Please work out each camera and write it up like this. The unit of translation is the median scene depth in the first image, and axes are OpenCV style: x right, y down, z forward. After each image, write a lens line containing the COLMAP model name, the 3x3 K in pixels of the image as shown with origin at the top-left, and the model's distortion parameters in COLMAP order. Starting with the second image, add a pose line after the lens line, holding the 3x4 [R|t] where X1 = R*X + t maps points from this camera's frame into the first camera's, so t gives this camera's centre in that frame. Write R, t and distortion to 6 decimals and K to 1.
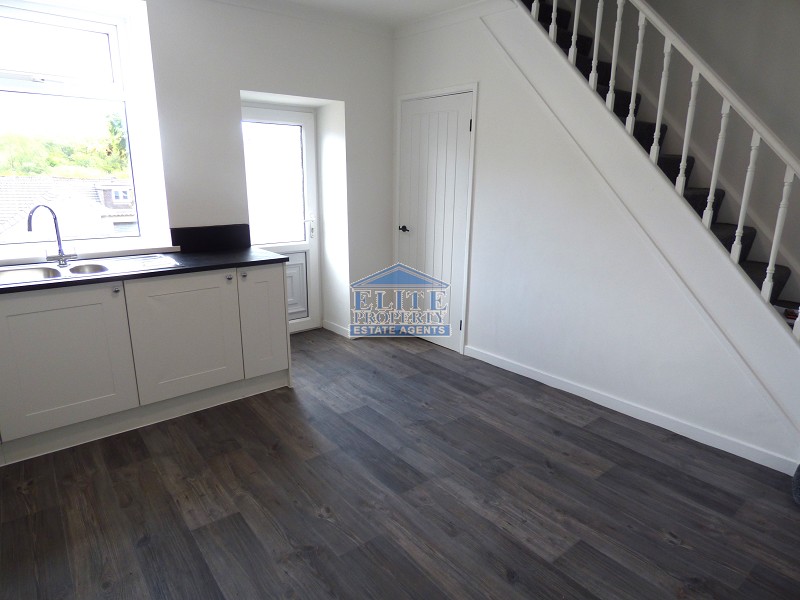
lens RADIAL K [[490.4, 0, 401.5], [0, 490.4, 302.3], [0, 0, 1]] dist [-0.010909, 0.003974]
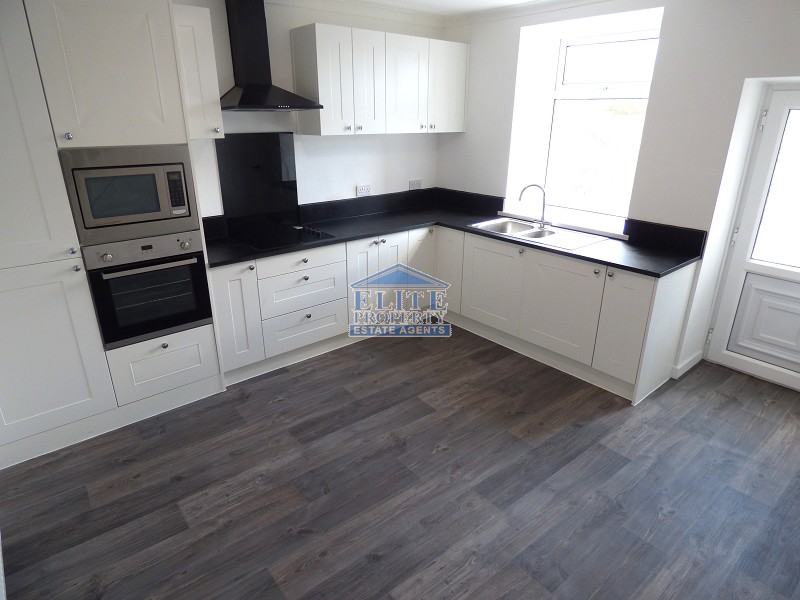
lens RADIAL K [[490.4, 0, 401.0], [0, 490.4, 299.3], [0, 0, 1]] dist [-0.010909, 0.003974]
pose [[0.002348, 0.341785, -0.939775, 0.835831], [-0.254395, 0.909064, 0.329980, -0.296472], [0.967098, 0.238299, 0.089083, 0.616286]]
